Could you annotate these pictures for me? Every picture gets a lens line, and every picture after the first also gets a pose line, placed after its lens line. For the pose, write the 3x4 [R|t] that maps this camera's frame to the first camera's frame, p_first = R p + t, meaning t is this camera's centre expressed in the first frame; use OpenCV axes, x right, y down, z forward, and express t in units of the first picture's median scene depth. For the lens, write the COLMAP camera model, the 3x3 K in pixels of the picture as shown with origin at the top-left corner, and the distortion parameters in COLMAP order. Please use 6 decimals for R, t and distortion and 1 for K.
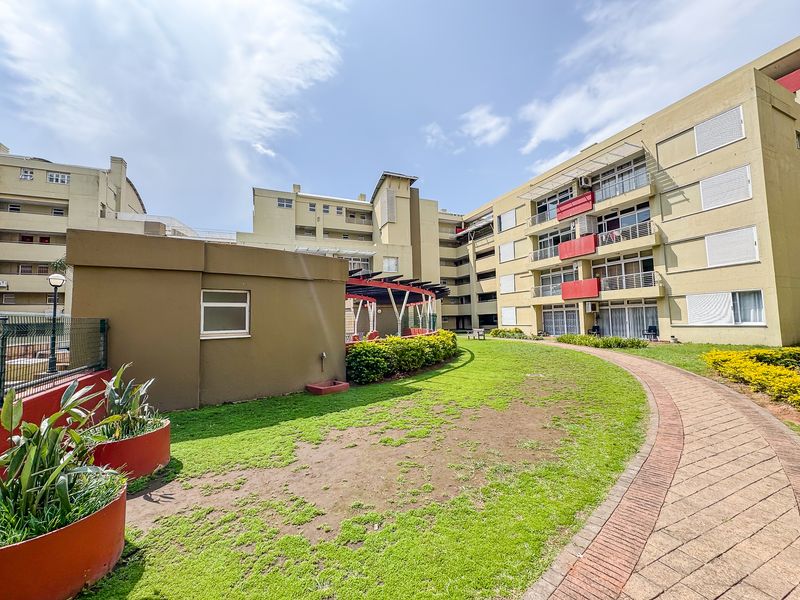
lens RADIAL K [[317.6, 0, 399.7], [0, 317.6, 300.0], [0, 0, 1]] dist [-0.000626, 0.000138]
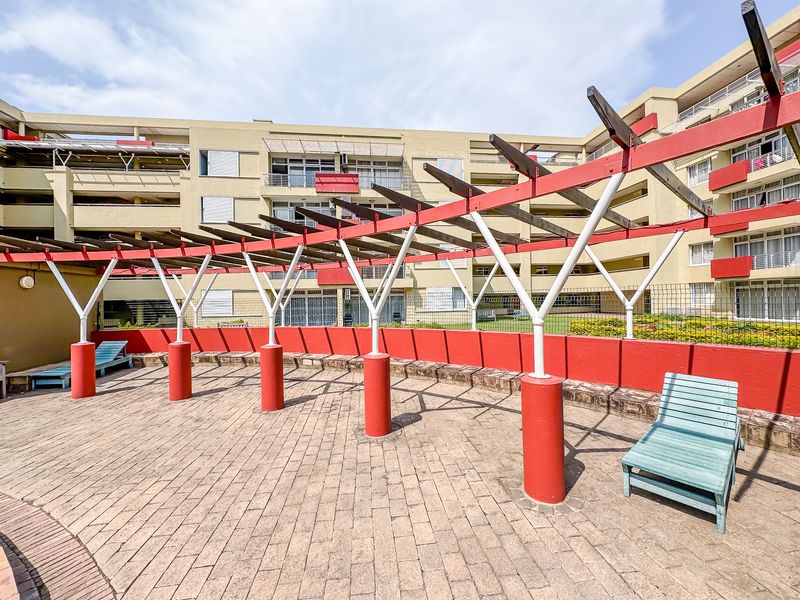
lens RADIAL K [[317.6, 0, 399.7], [0, 317.6, 300.0], [0, 0, 1]] dist [-0.000626, 0.000138]
pose [[0.285942, 0.020425, 0.958029, -0.268211], [-0.049688, 0.998744, -0.006463, 0.037556], [-0.956958, -0.045754, 0.286598, 0.571486]]
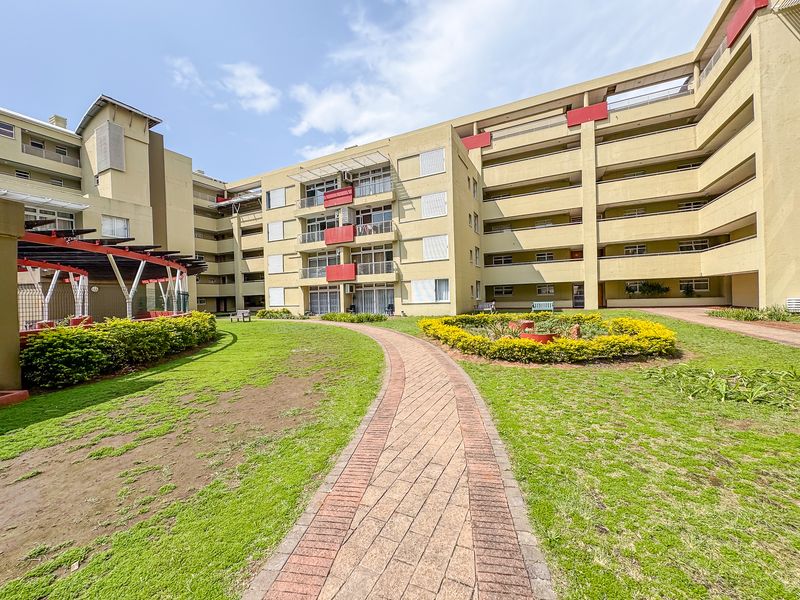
lens RADIAL K [[317.6, 0, 399.7], [0, 317.6, 300.0], [0, 0, 1]] dist [-0.000626, 0.000138]
pose [[0.766203, -0.006066, 0.642569, 0.002889], [-0.030207, 0.998510, 0.045444, 0.005412], [-0.641888, -0.054229, 0.764879, 0.001114]]
